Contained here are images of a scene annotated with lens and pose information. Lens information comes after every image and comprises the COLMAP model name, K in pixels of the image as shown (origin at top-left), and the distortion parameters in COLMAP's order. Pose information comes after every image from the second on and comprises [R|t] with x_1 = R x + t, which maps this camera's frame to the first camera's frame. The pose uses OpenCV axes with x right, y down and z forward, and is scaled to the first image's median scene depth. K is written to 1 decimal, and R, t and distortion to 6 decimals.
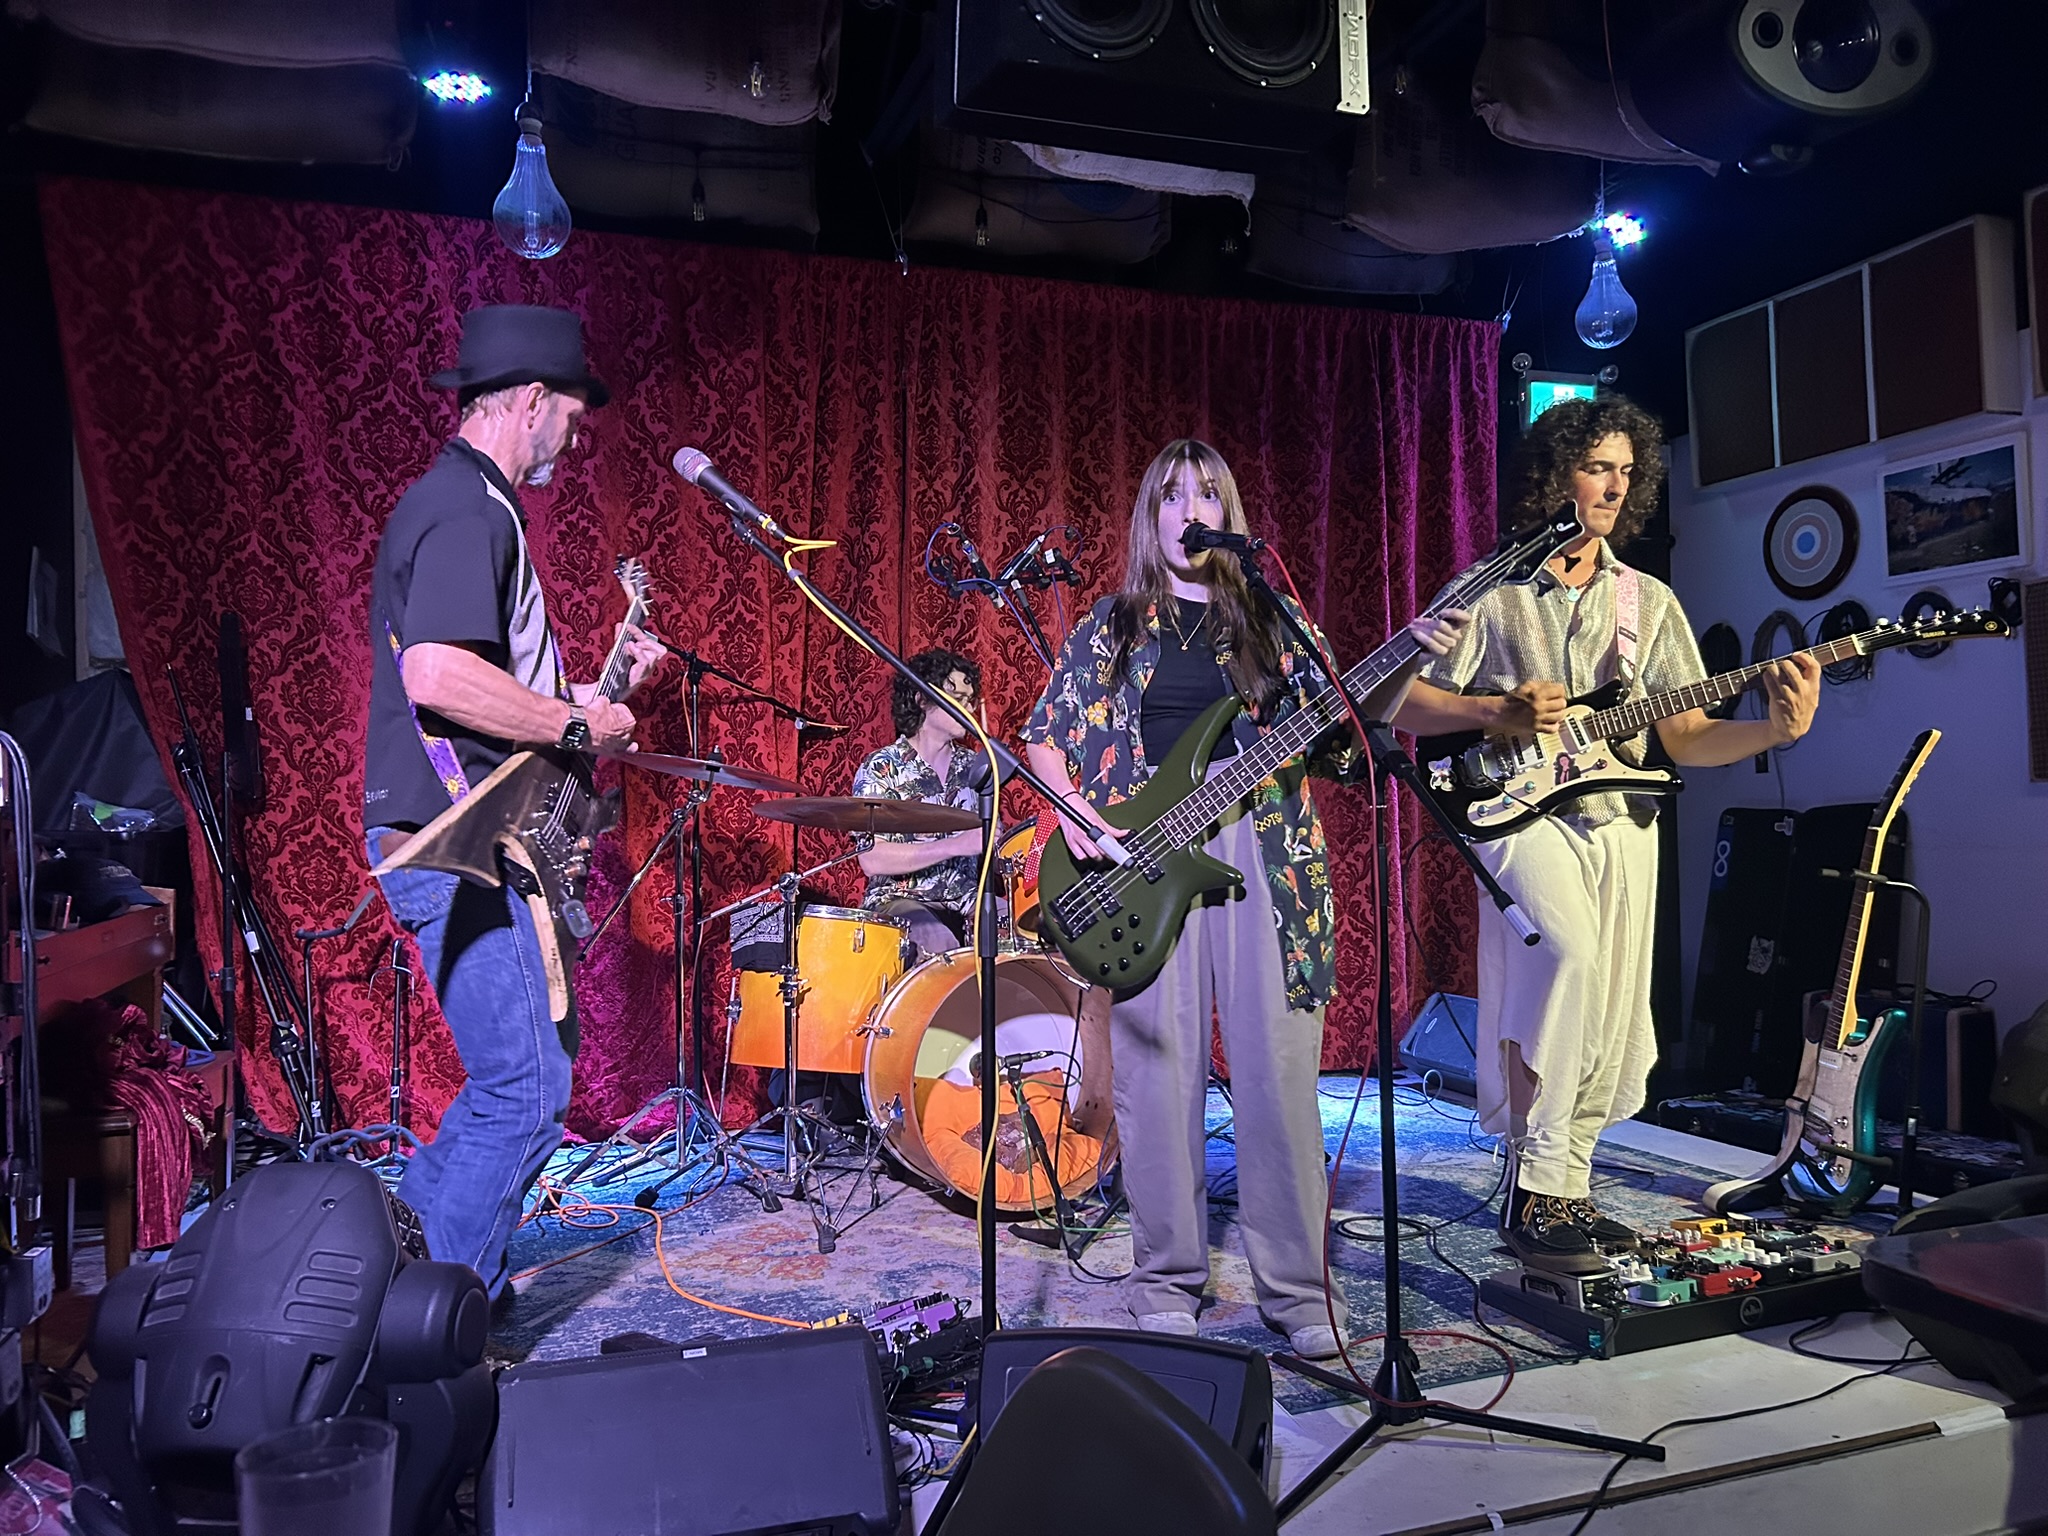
lens RADIAL K [[1554.7, 0, 1013.6], [0, 1554.7, 794.0], [0, 0, 1]] dist [0.038317, -0.045458]
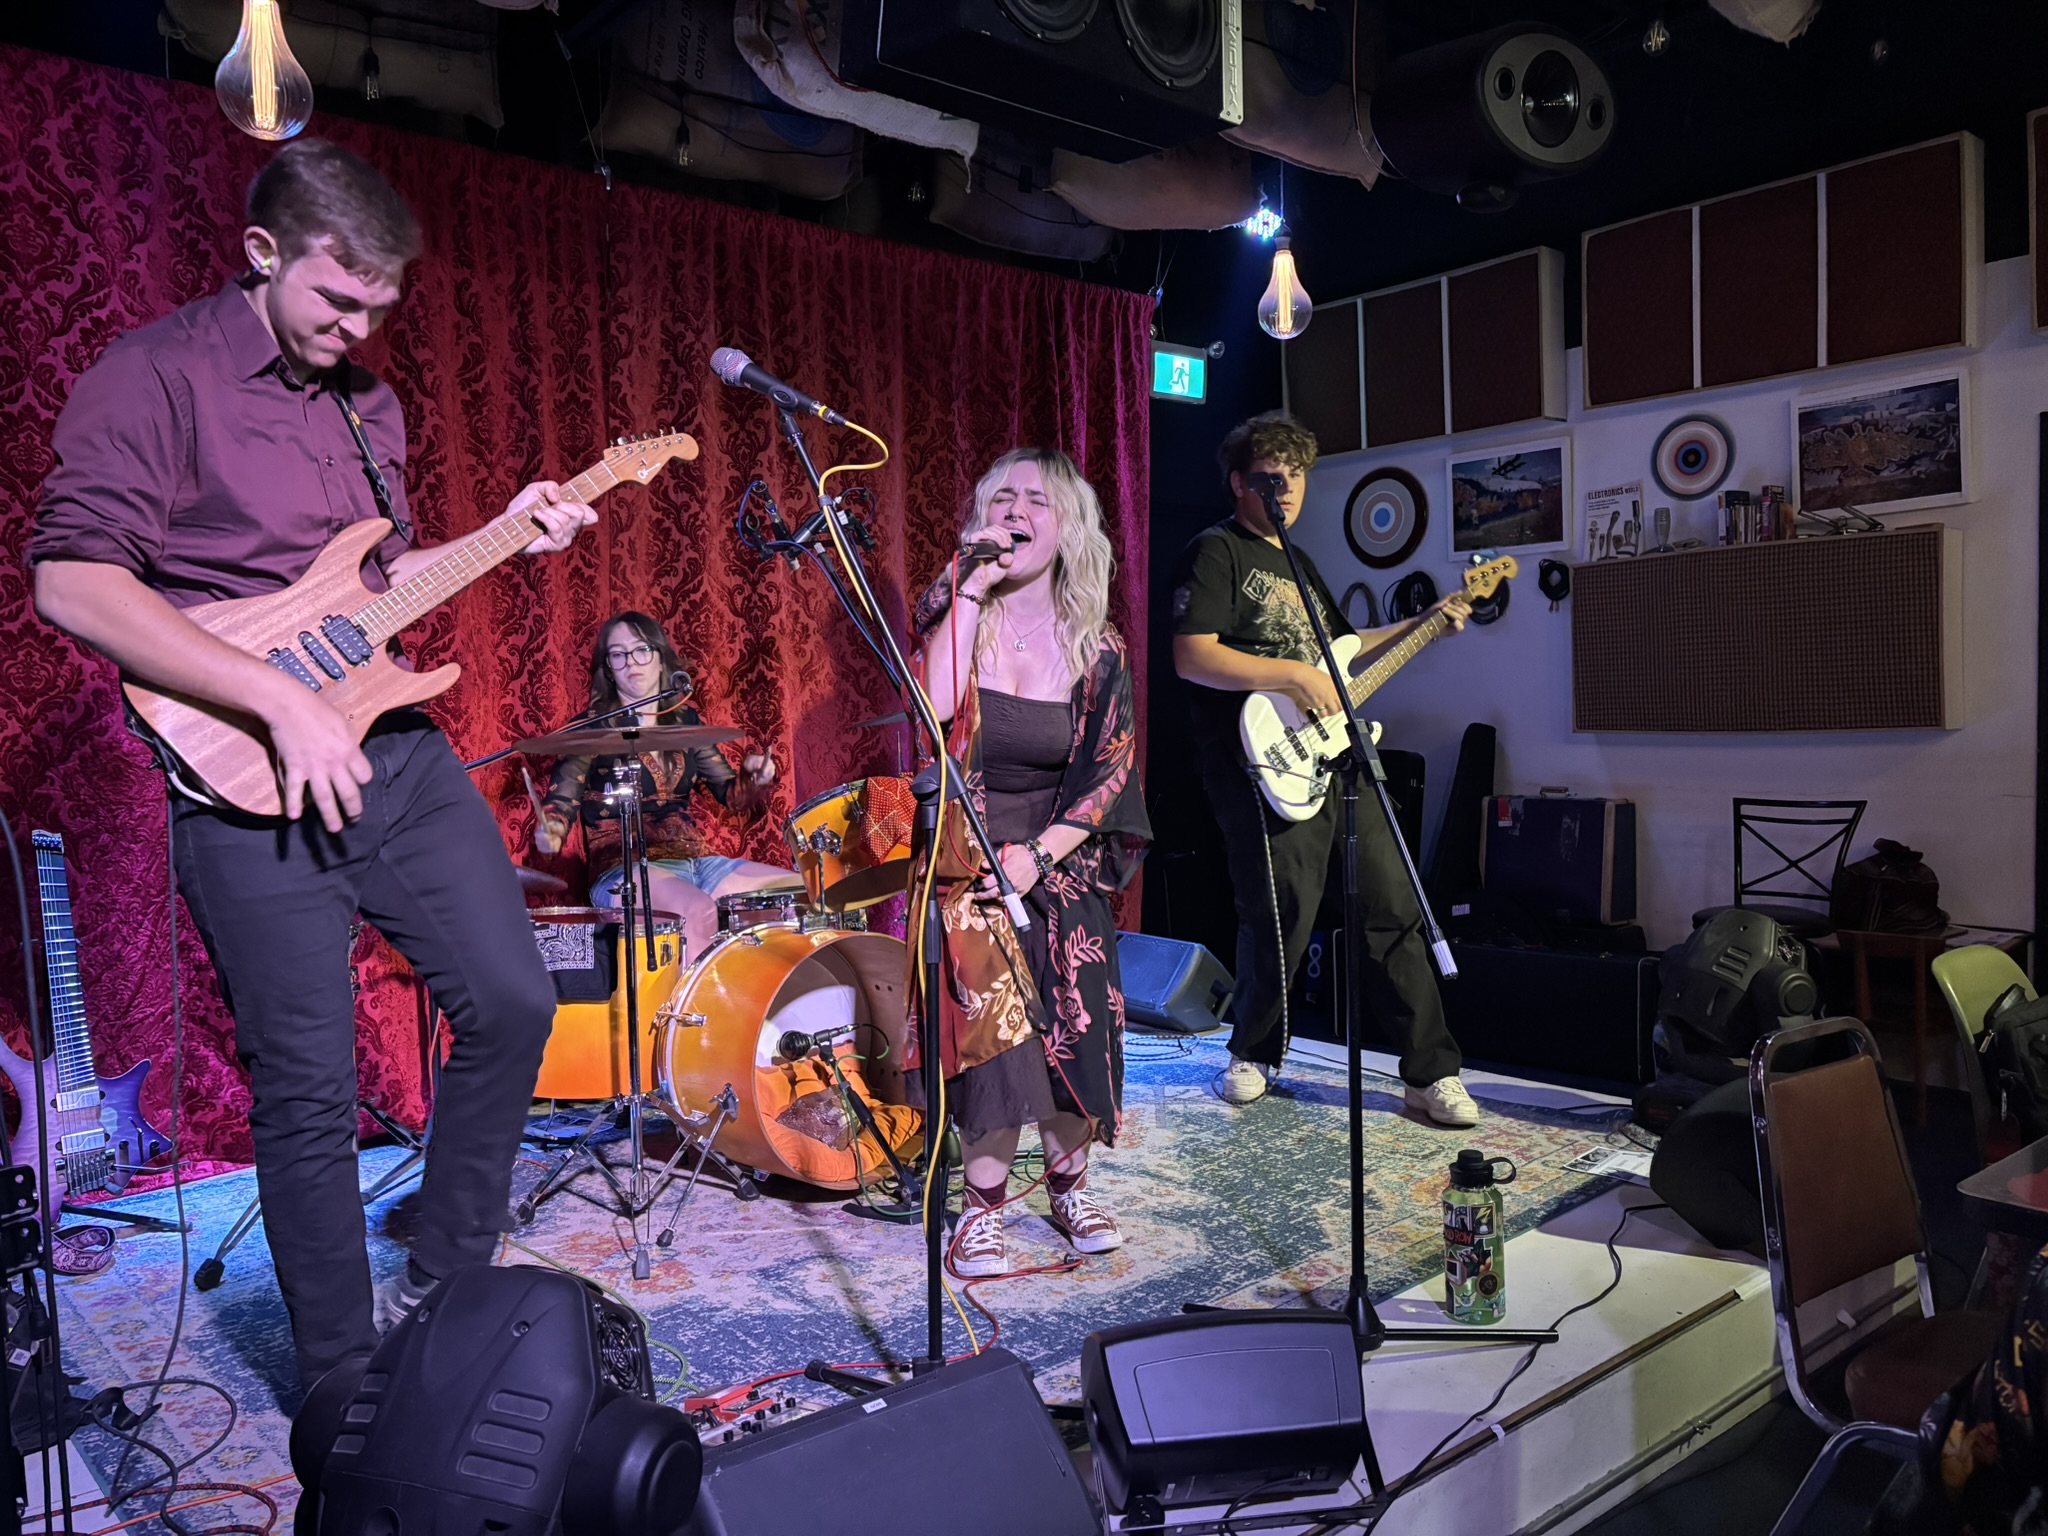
lens RADIAL K [[1559.8, 0, 1031.2], [0, 1559.8, 777.4], [0, 0, 1]] dist [0.053409, -0.043643]
pose [[0.930622, -0.016715, 0.365599, -0.186964], [0.000336, 0.998995, 0.044818, -0.028276], [-0.365981, -0.041586, 0.929693, 0.034108]]
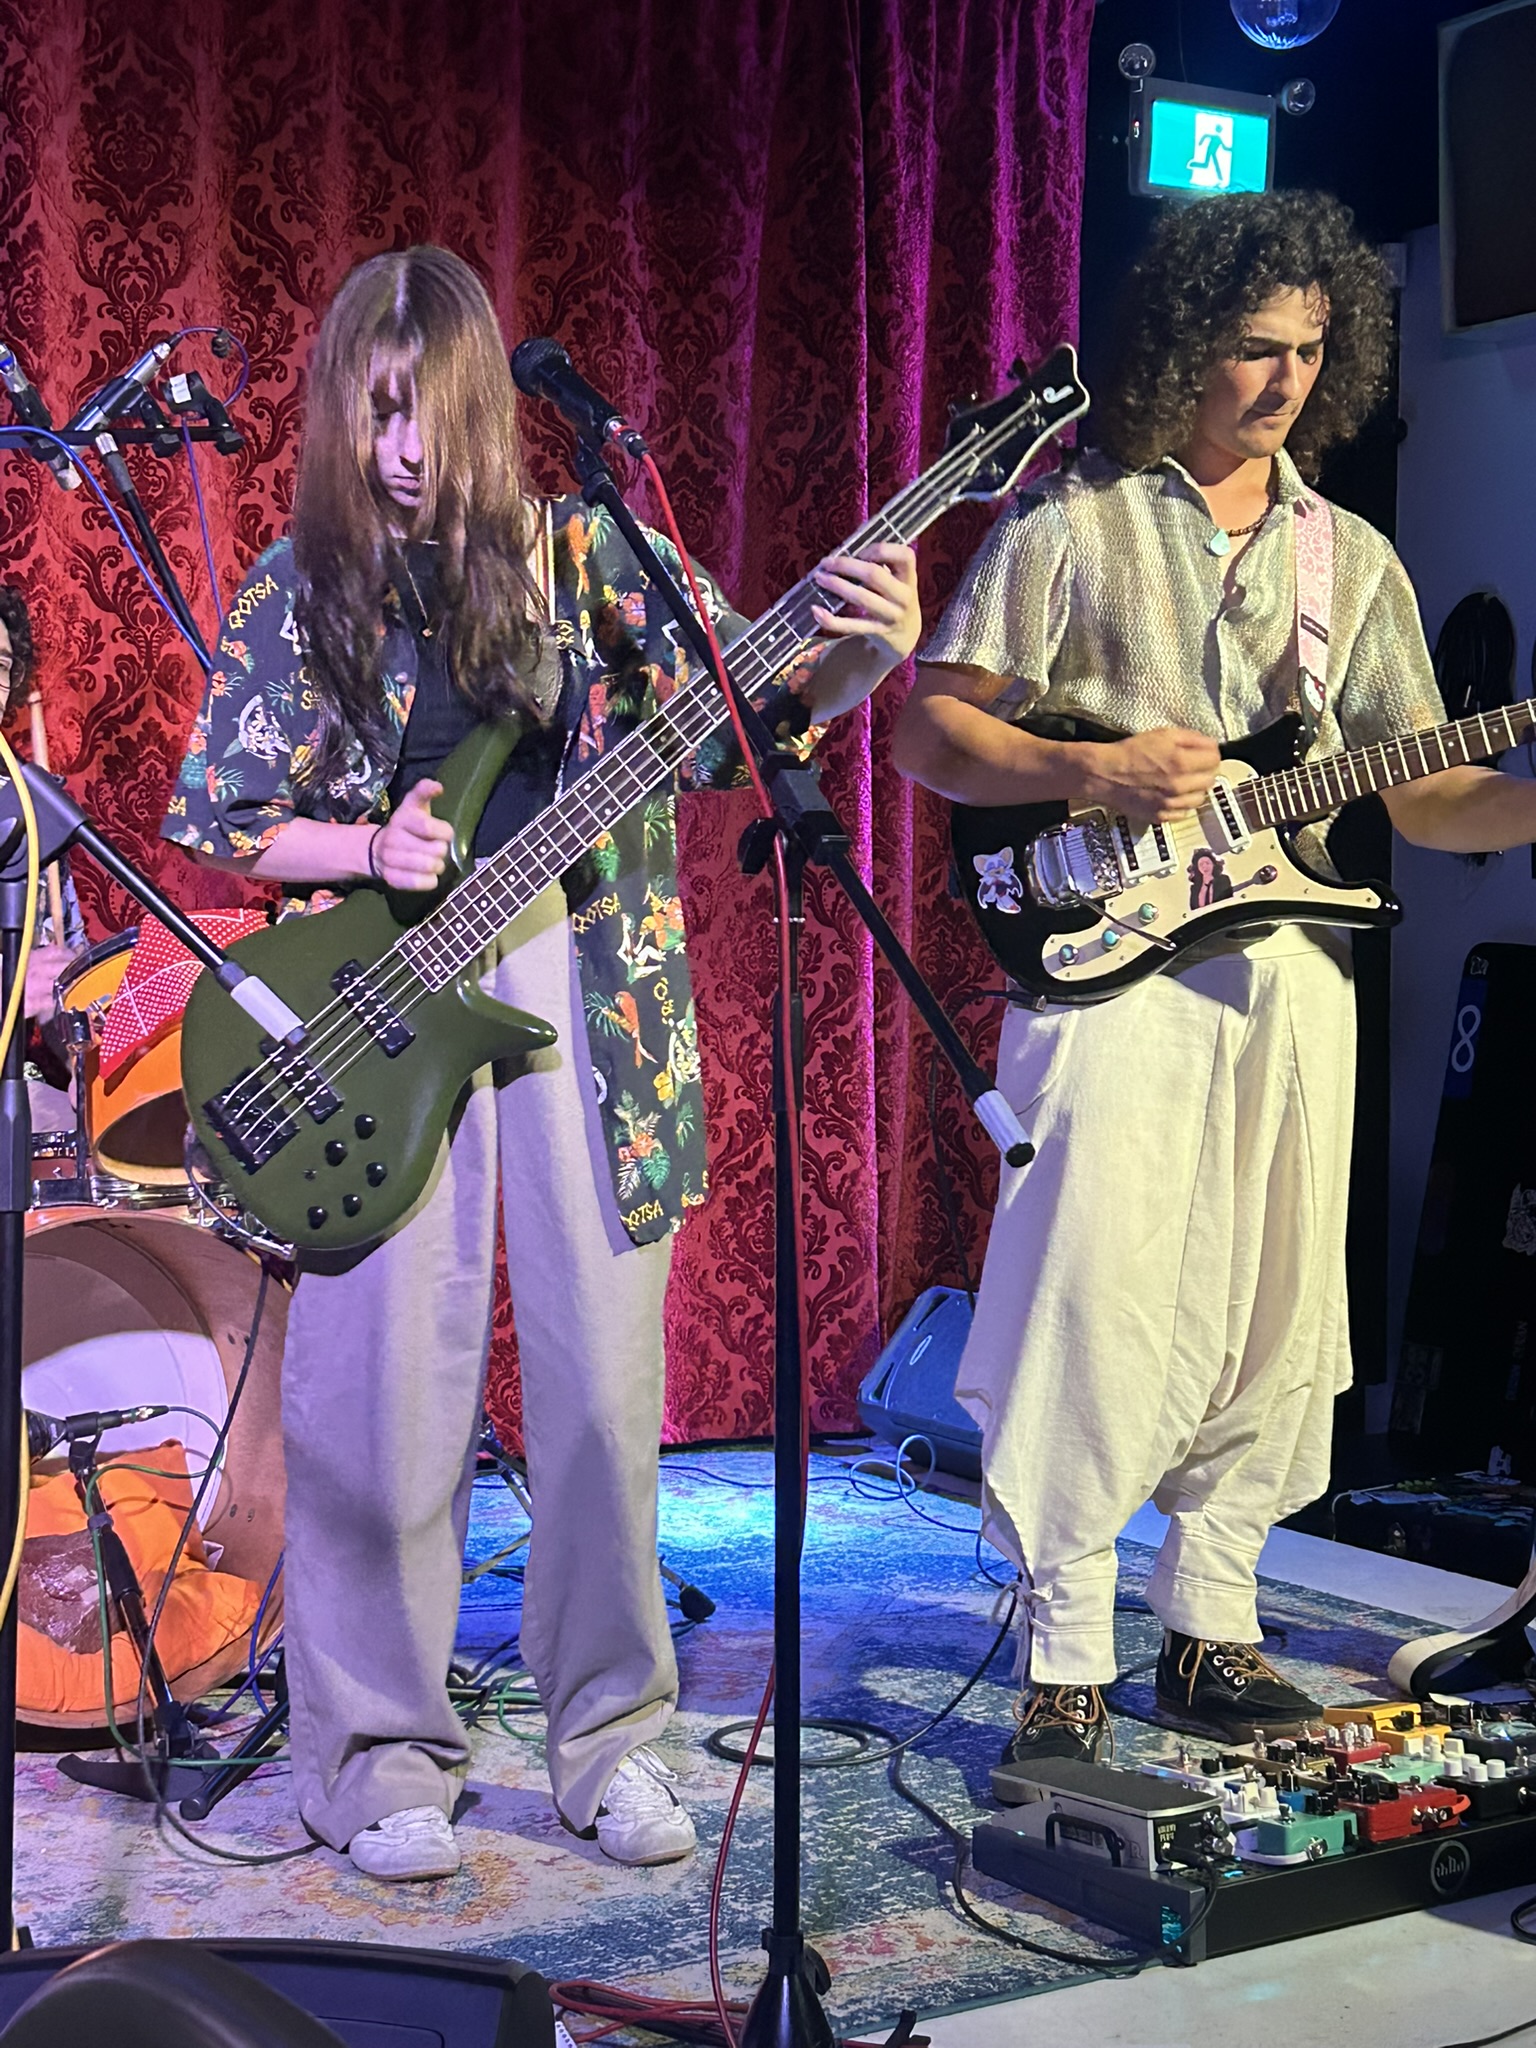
lens RADIAL K [[3187.3, 0, 772.5], [0, 3187.3, 991.9], [0, 0, 1]] dist [0.066052, 0.000000]
pose [[0.979457, 0.020811, 0.200577, 0.006414], [-0.027273, 0.999192, 0.029507, 0.000301], [-0.199801, -0.034371, 0.979233, -0.017466]]
